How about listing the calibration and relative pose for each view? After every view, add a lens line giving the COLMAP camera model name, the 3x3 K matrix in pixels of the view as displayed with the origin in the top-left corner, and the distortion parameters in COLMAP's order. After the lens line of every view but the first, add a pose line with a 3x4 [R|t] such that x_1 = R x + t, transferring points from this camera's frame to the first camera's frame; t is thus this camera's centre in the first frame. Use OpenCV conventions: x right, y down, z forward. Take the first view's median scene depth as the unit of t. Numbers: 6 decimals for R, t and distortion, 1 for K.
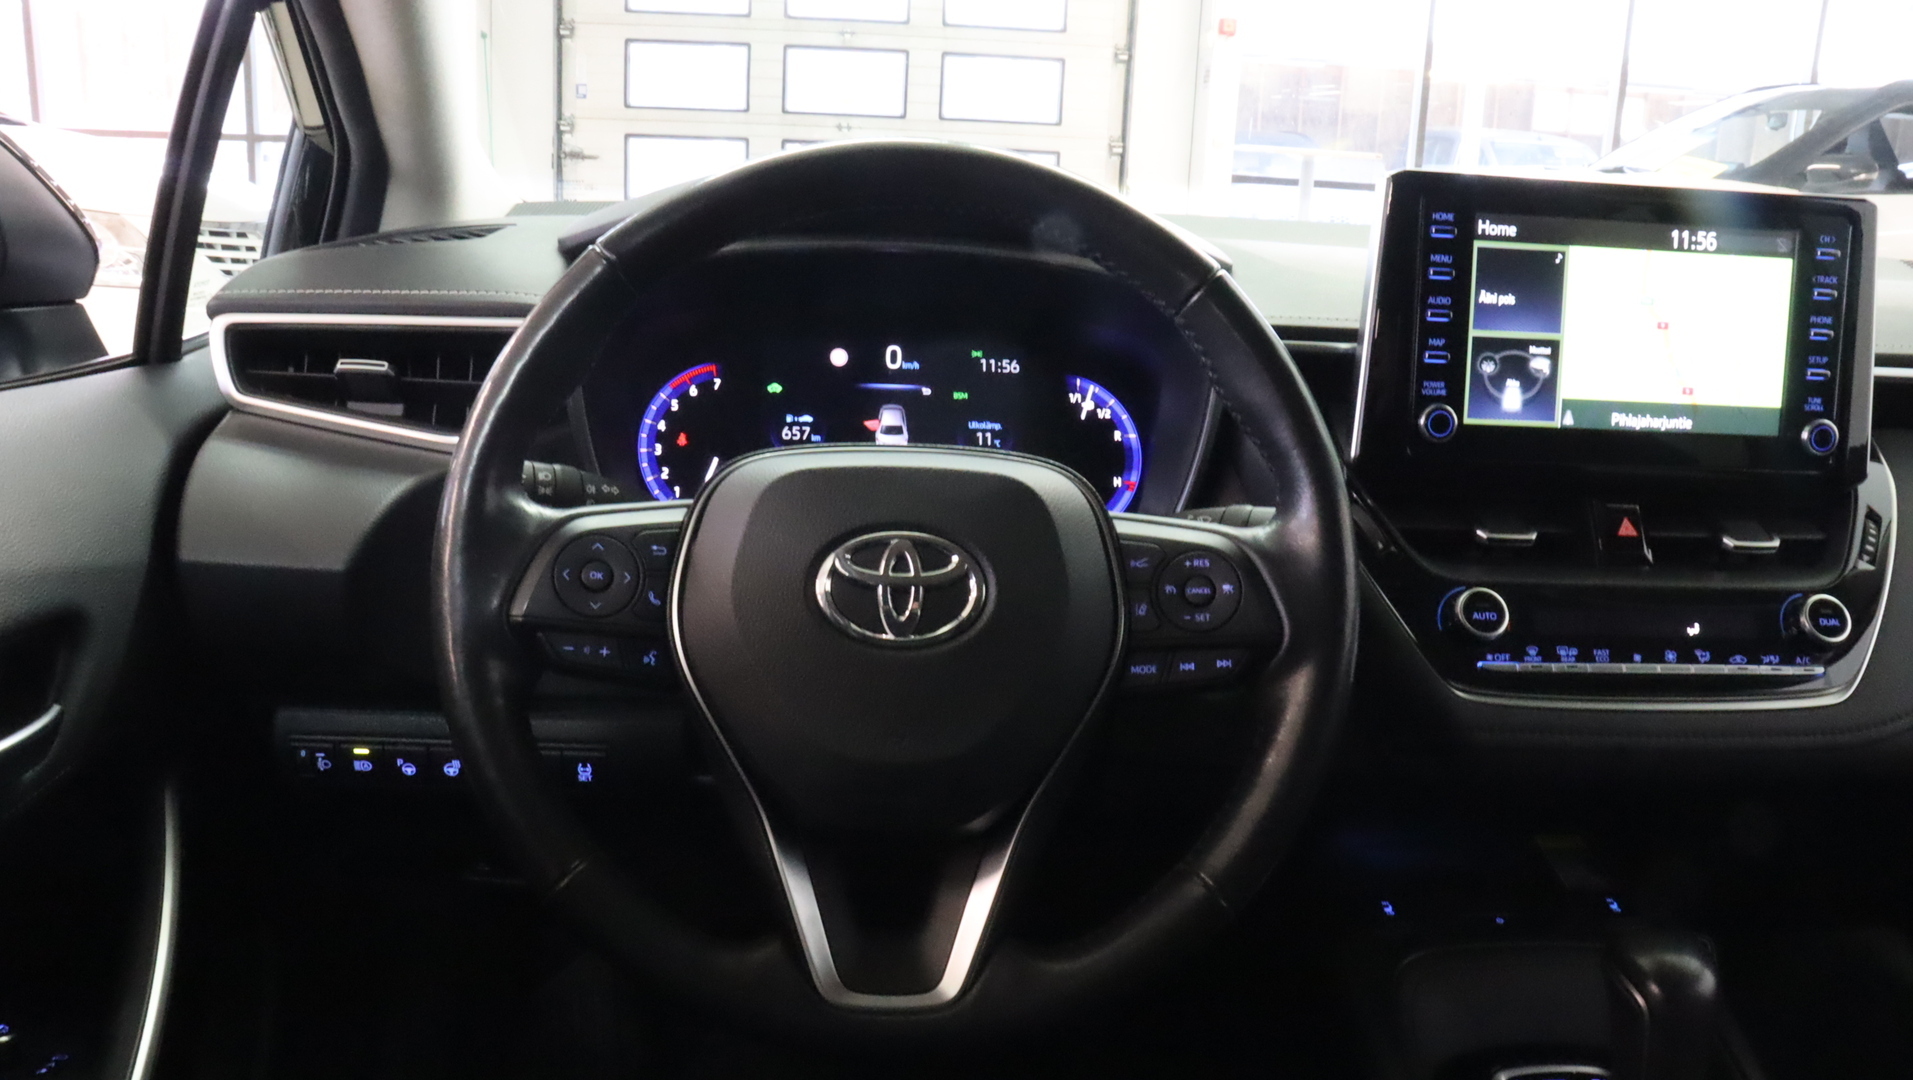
lens RADIAL K [[1659.5, 0, 956.5], [0, 1659.5, 540.0], [0, 0, 1]] dist [-0.191281, 0.200758]
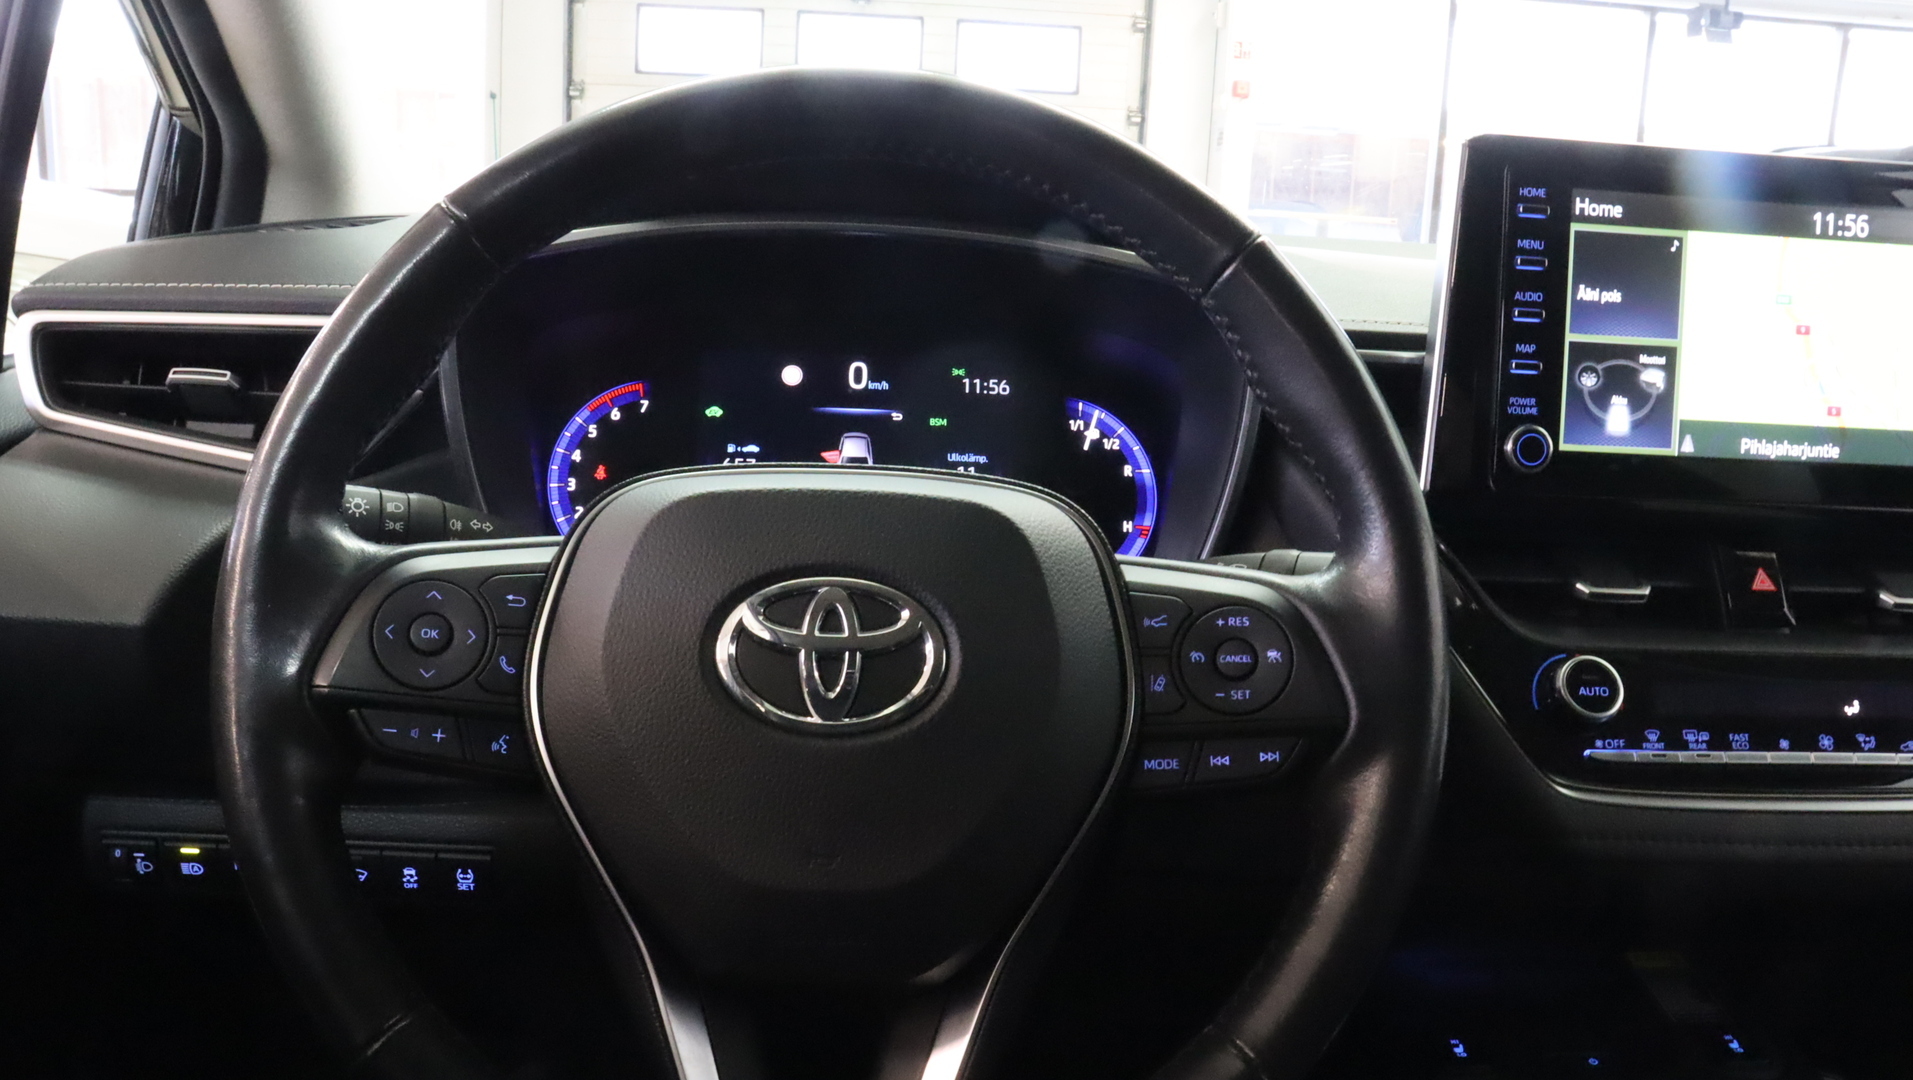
lens RADIAL K [[1659.5, 0, 956.5], [0, 1659.5, 540.0], [0, 0, 1]] dist [-0.191281, 0.200758]
pose [[0.999963, 0.004010, -0.007557, 0.021065], [-0.004314, 0.999164, -0.040665, 0.006382], [0.007388, 0.040696, 0.999144, 0.203615]]
